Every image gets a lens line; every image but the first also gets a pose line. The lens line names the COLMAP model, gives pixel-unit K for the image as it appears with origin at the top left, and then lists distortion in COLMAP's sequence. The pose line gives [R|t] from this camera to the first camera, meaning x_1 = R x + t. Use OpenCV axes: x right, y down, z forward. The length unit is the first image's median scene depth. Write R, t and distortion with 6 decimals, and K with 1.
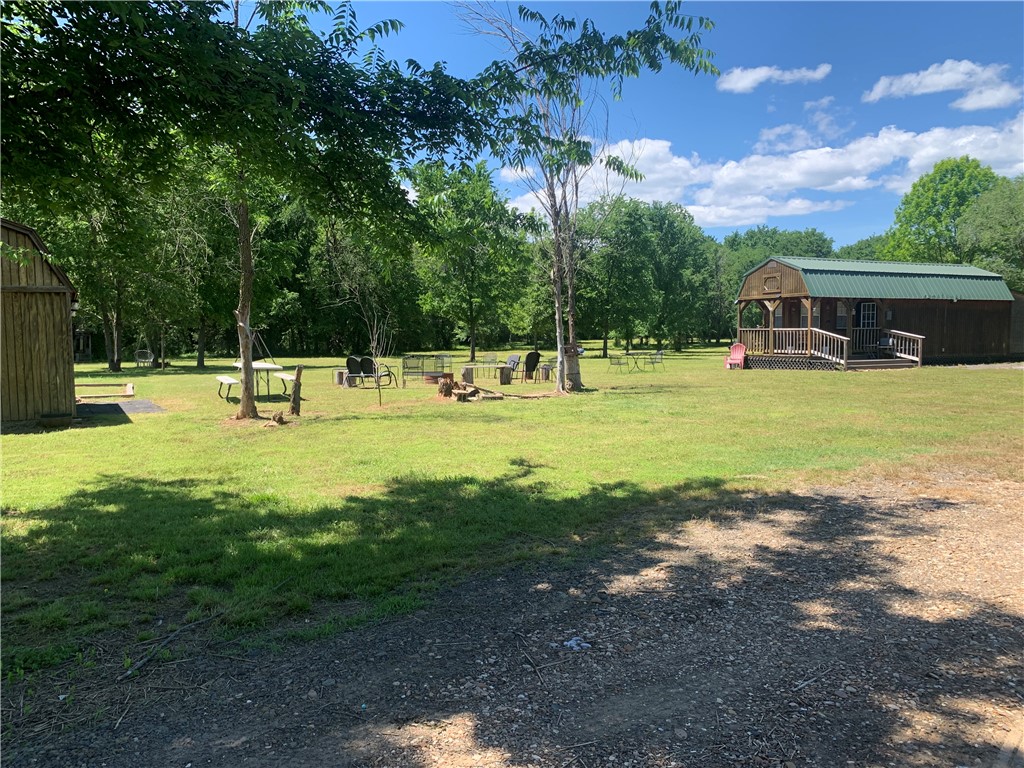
lens RADIAL K [[778.5, 0, 505.2], [0, 778.5, 384.5], [0, 0, 1]] dist [0.052908, -0.082671]
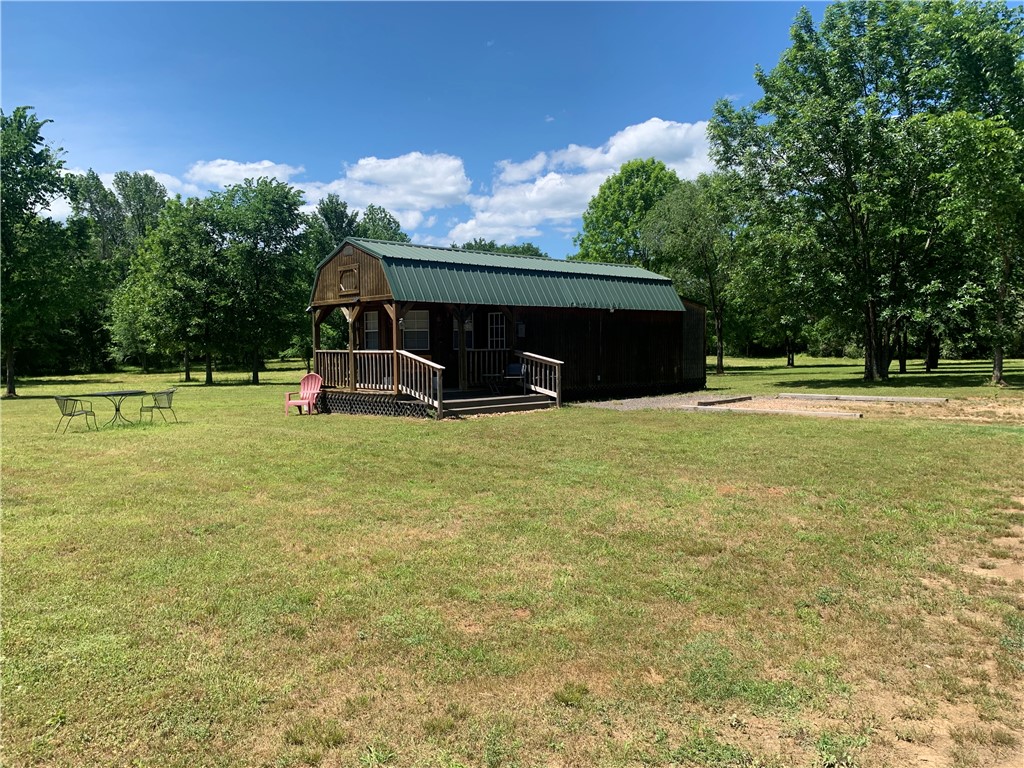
lens RADIAL K [[778.5, 0, 505.2], [0, 778.5, 384.5], [0, 0, 1]] dist [0.052908, -0.082671]
pose [[0.952555, -0.018029, 0.303831, 0.256196], [0.023869, 0.999595, -0.015518, -0.029253], [-0.303428, 0.022034, 0.952600, 0.339470]]
